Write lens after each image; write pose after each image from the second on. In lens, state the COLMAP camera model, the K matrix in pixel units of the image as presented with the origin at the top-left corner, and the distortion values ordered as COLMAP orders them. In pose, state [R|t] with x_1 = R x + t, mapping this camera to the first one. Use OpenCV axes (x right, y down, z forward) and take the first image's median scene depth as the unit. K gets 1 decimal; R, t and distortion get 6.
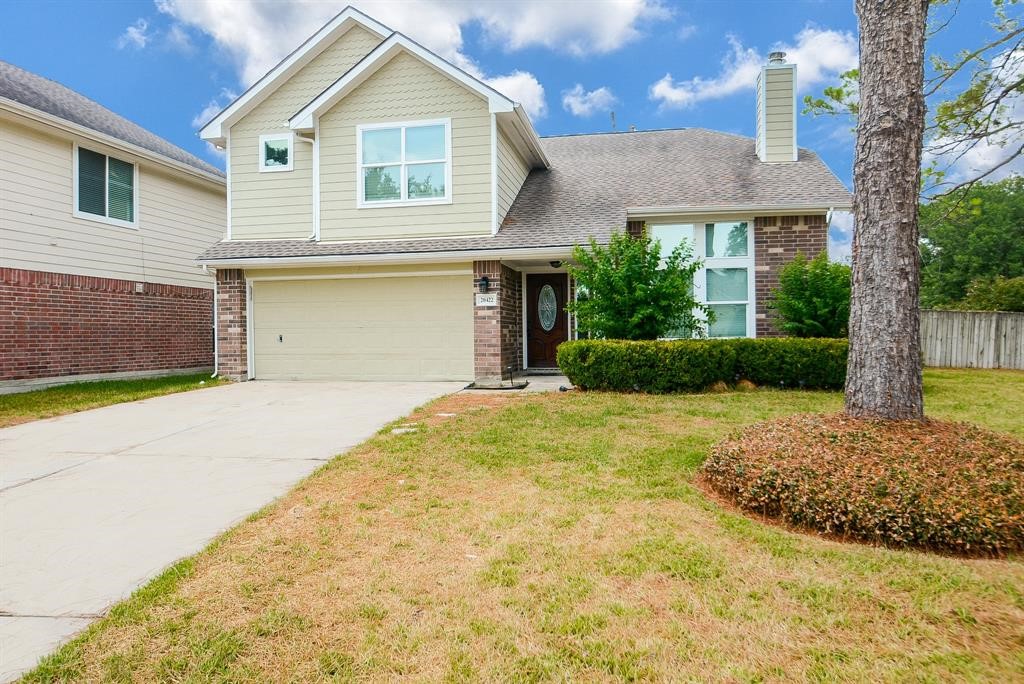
lens RADIAL K [[684.9, 0, 512.0], [0, 684.9, 343.7], [0, 0, 1]] dist [-0.012743, -0.001392]
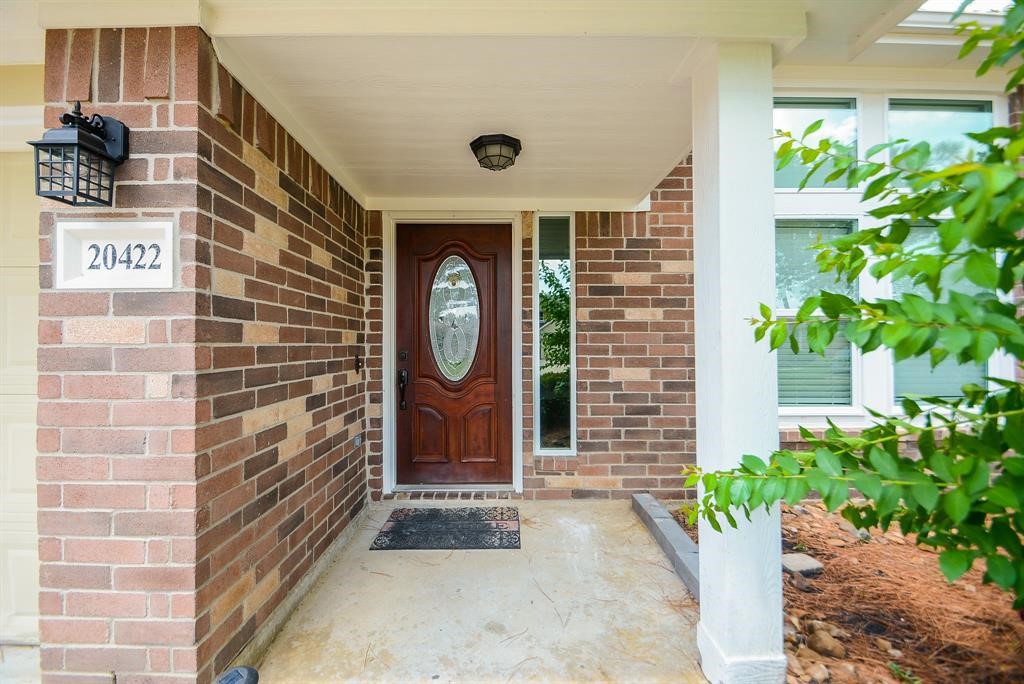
lens RADIAL K [[450.4, 0, 506.9], [0, 450.4, 339.5], [0, 0, 1]] dist [0.006743, -0.011072]
pose [[0.980709, 0.009114, 0.195262, 0.033793], [-0.004457, 0.999695, -0.024275, -0.037309], [-0.195424, 0.022936, 0.980451, 0.797499]]
